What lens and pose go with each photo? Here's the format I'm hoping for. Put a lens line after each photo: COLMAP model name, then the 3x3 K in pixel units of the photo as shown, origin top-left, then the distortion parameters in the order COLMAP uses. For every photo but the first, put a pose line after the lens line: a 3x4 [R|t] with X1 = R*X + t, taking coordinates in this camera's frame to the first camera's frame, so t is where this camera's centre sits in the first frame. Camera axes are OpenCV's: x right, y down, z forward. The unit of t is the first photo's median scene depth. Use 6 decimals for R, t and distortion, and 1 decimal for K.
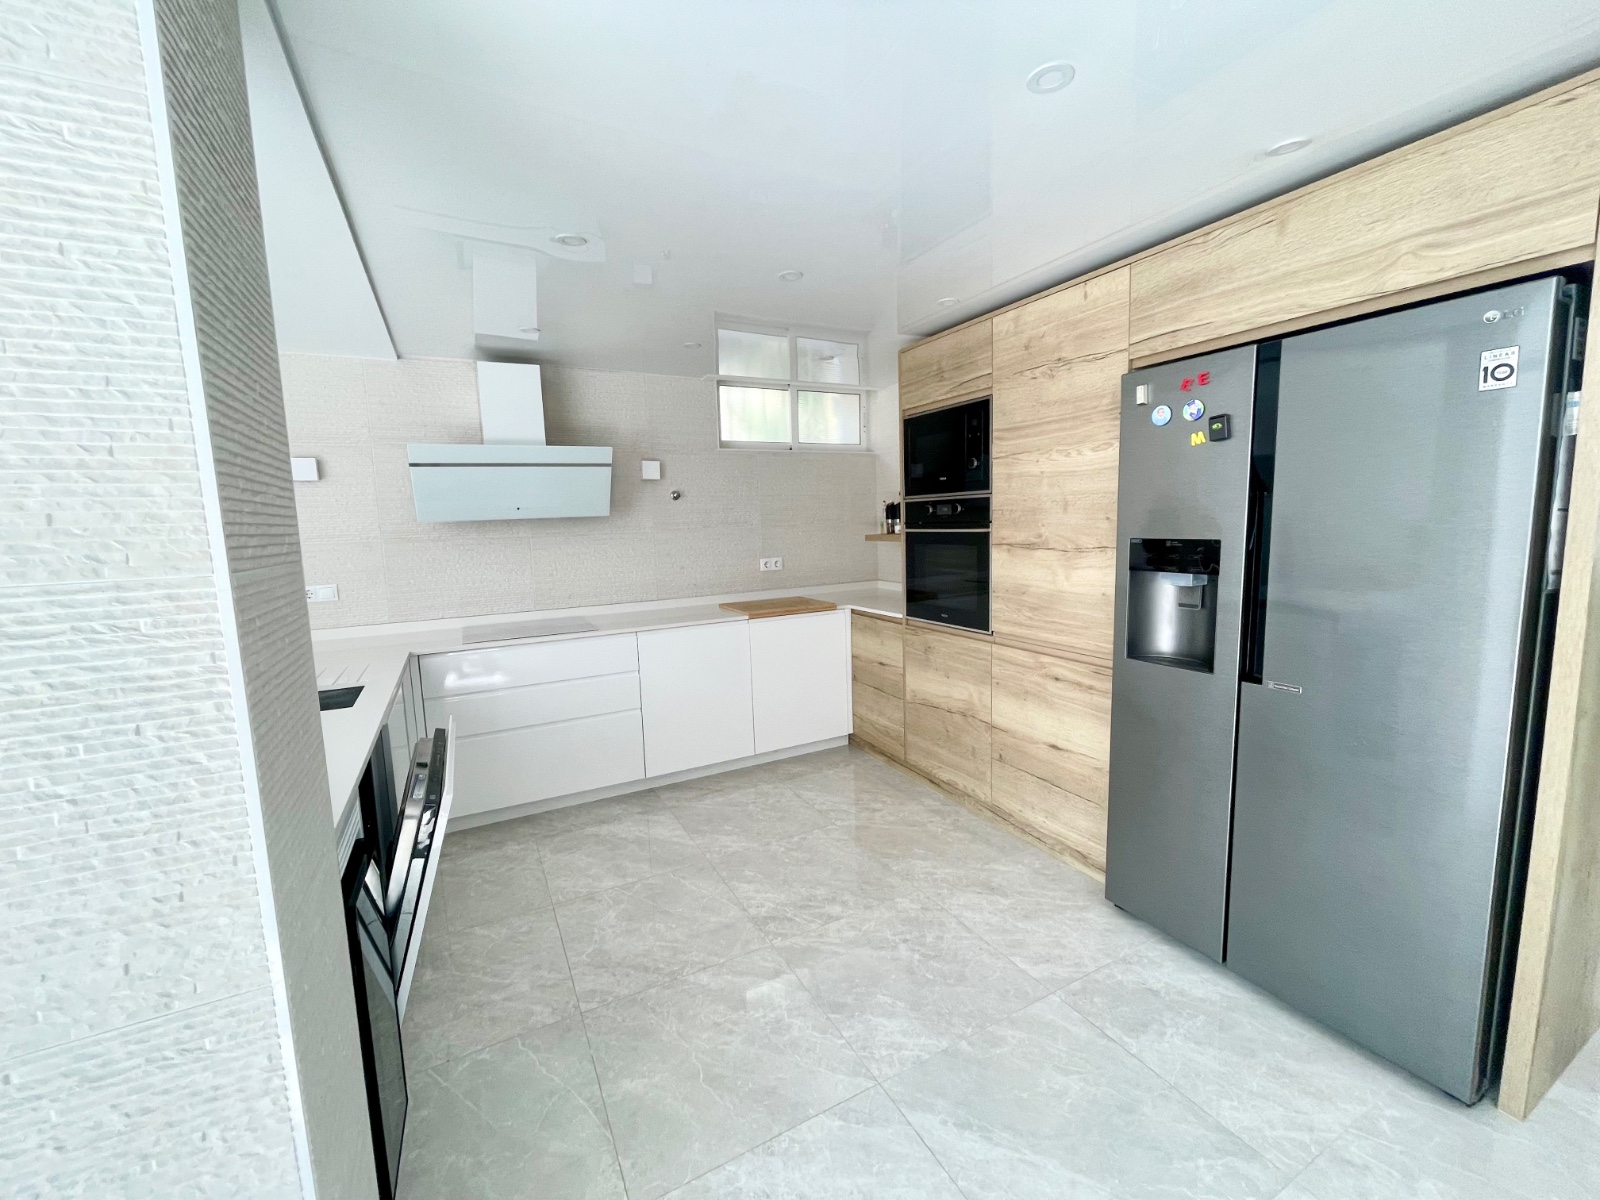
lens RADIAL K [[647.1, 0, 794.7], [0, 647.1, 595.9], [0, 0, 1]] dist [-0.001573, 0.000512]
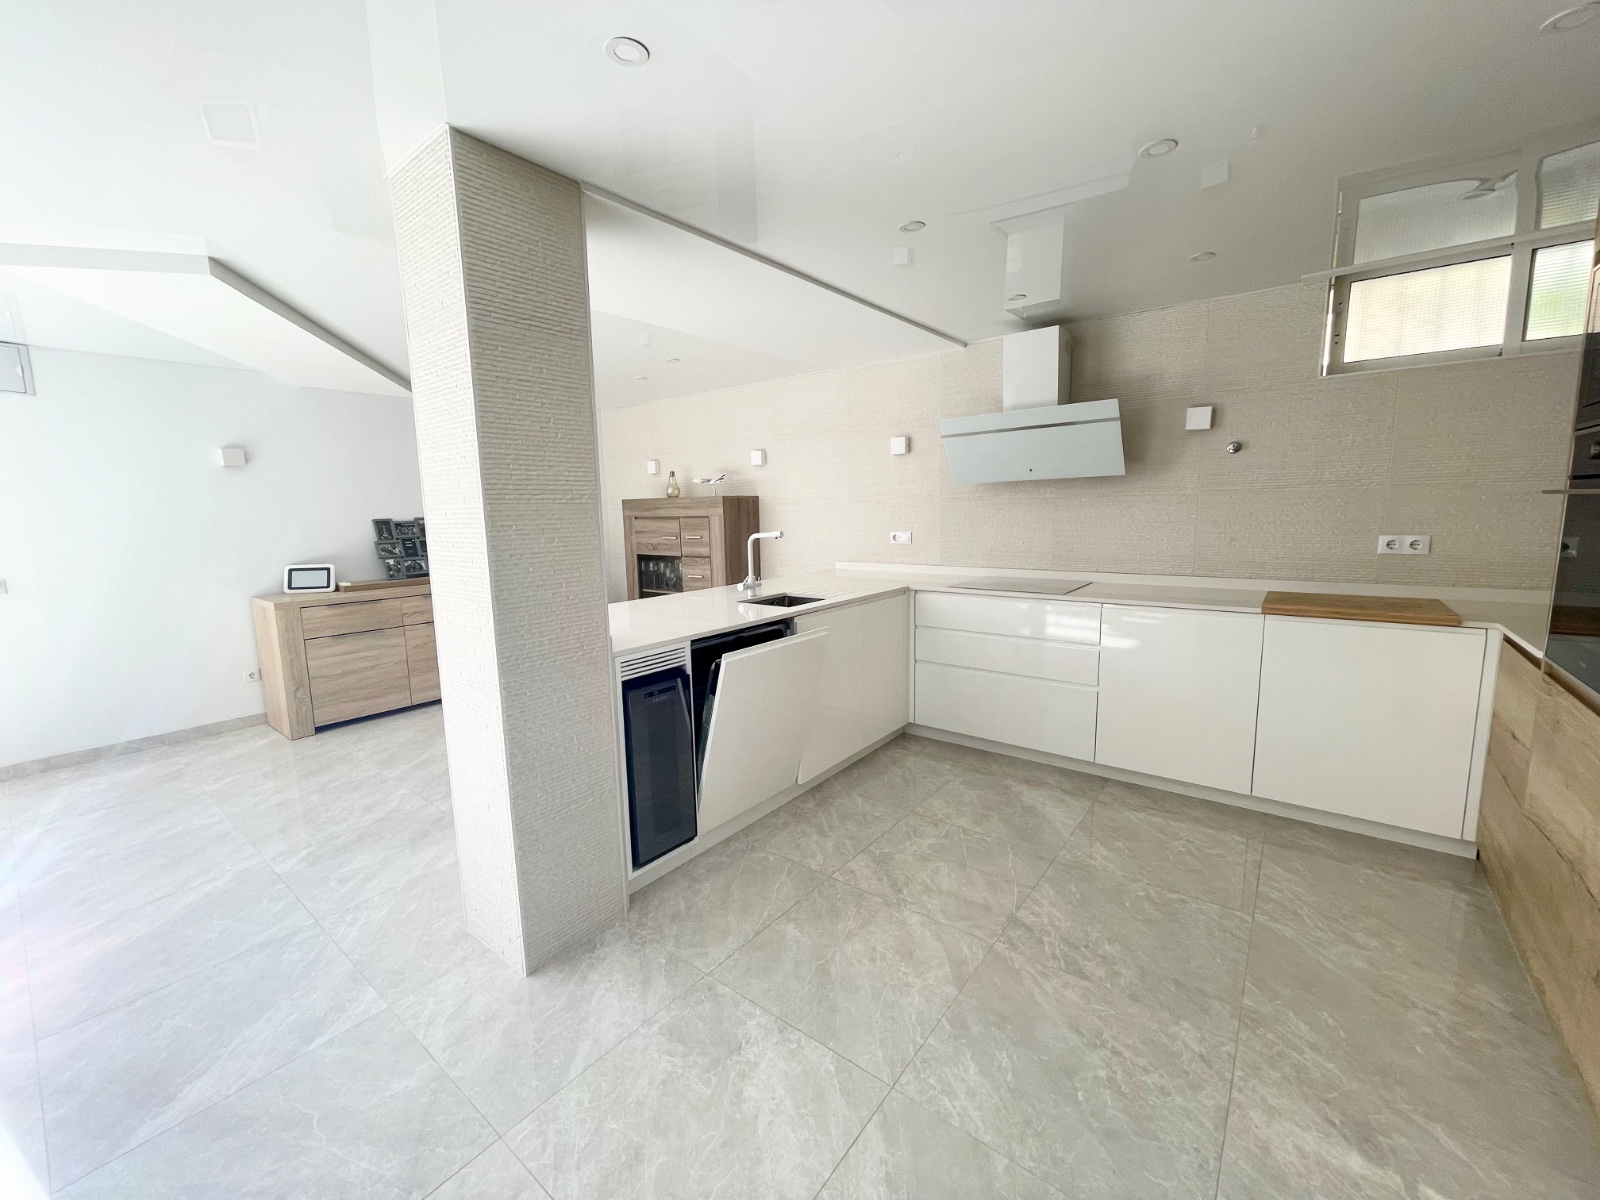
lens RADIAL K [[647.1, 0, 794.7], [0, 647.1, 595.9], [0, 0, 1]] dist [-0.001573, 0.000512]
pose [[0.406979, 0.147151, -0.901507, 0.400241], [-0.096966, 0.988322, 0.117547, -0.019561], [0.908276, 0.039577, 0.416494, 0.226951]]
